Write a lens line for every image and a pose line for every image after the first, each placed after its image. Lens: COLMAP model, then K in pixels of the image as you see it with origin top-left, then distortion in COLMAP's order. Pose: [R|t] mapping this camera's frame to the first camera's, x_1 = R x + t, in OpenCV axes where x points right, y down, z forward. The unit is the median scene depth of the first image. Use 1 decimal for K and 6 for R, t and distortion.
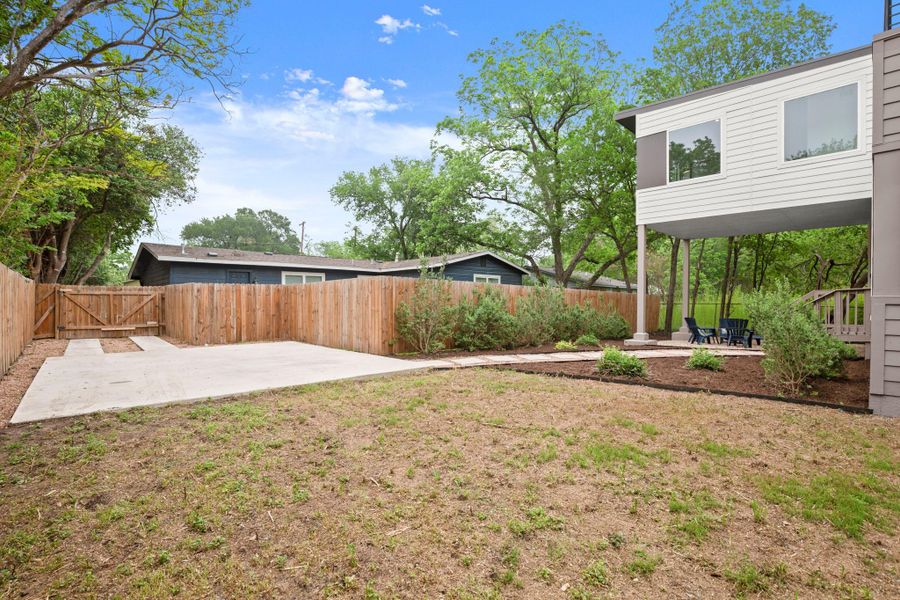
lens RADIAL K [[412.1, 0, 450.2], [0, 412.1, 299.2], [0, 0, 1]] dist [-0.021415, 0.002383]
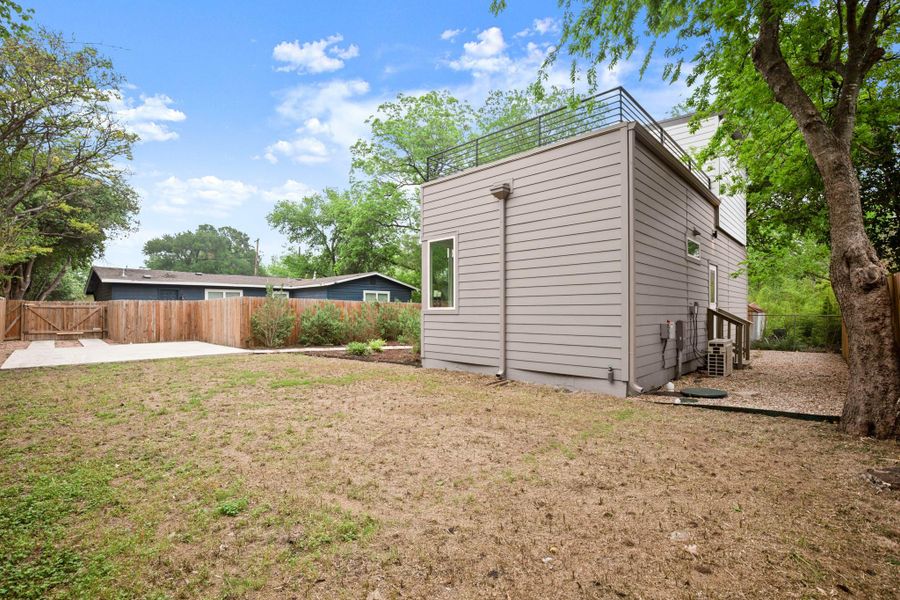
lens RADIAL K [[412.1, 0, 450.6], [0, 412.1, 304.7], [0, 0, 1]] dist [-0.021415, 0.002383]
pose [[0.999032, -0.001676, 0.043957, 0.311644], [0.002119, 0.999947, -0.010031, -0.004693], [-0.043938, 0.010114, 0.998983, -0.320878]]
